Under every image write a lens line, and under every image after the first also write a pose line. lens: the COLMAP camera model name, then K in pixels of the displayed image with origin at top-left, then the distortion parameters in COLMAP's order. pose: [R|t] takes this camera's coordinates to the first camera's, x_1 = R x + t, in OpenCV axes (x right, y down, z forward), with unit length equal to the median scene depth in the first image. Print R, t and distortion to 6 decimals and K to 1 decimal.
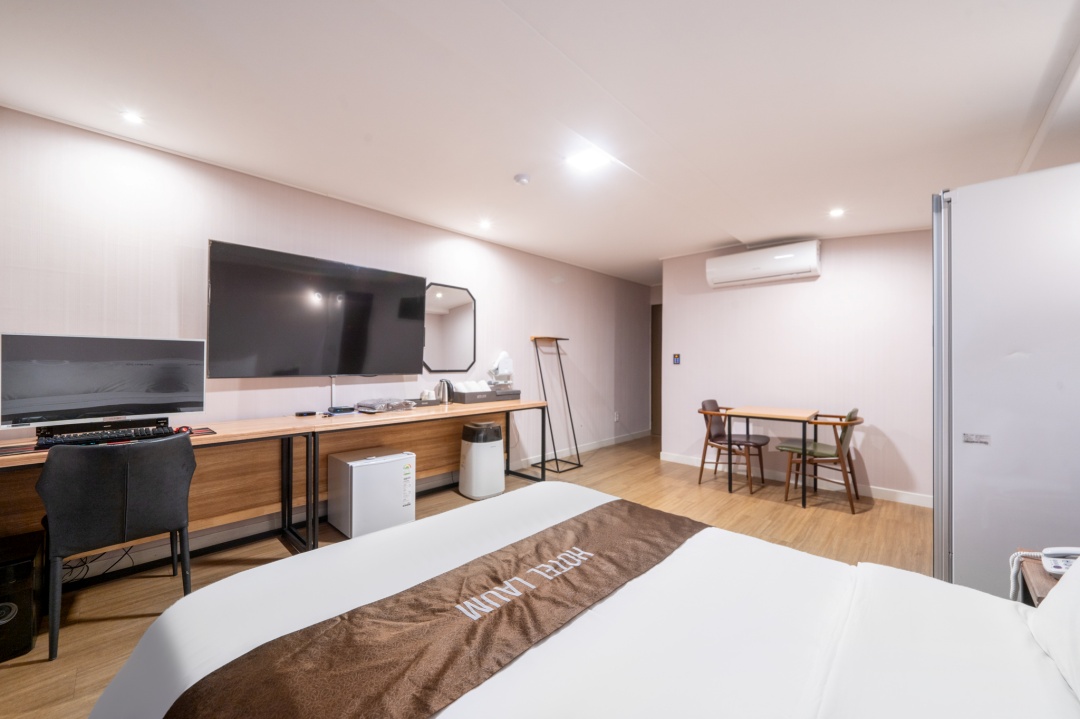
lens RADIAL K [[405.2, 0, 550.3], [0, 405.2, 366.6], [0, 0, 1]] dist [0.012241, 0.000173]
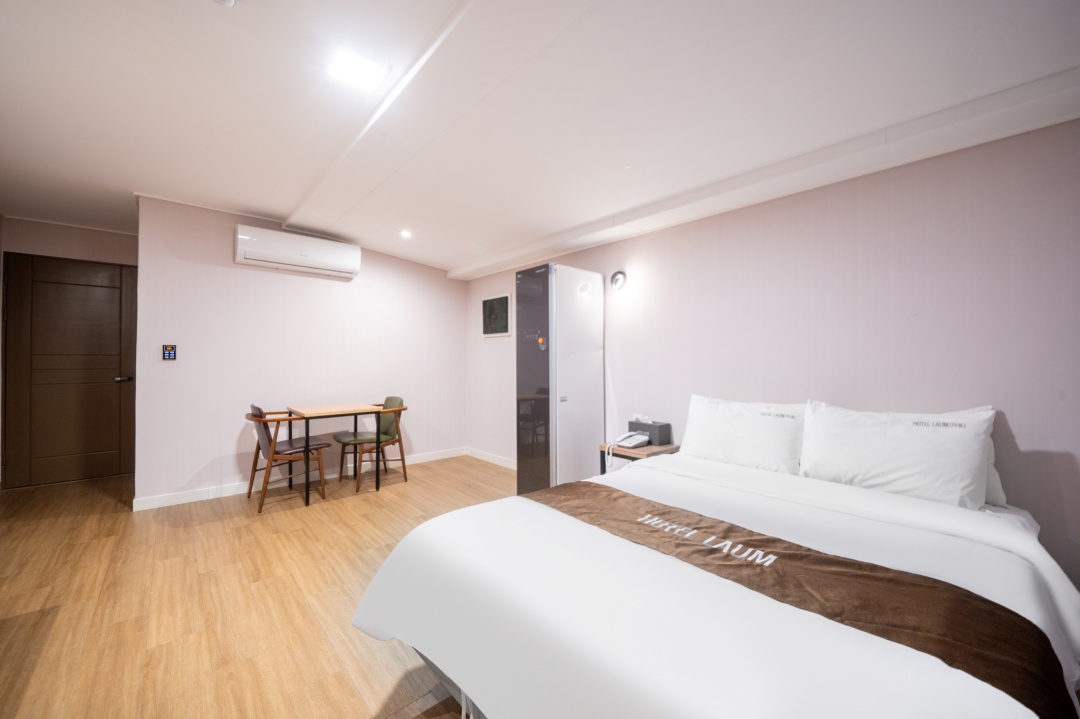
lens RADIAL K [[405.2, 0, 544.2], [0, 405.2, 363.3], [0, 0, 1]] dist [0.012241, 0.000173]
pose [[0.107637, -0.003805, 0.994183, -0.329451], [0.004058, 0.999986, 0.003387, -0.000343], [-0.994182, 0.003670, 0.107651, 0.338908]]
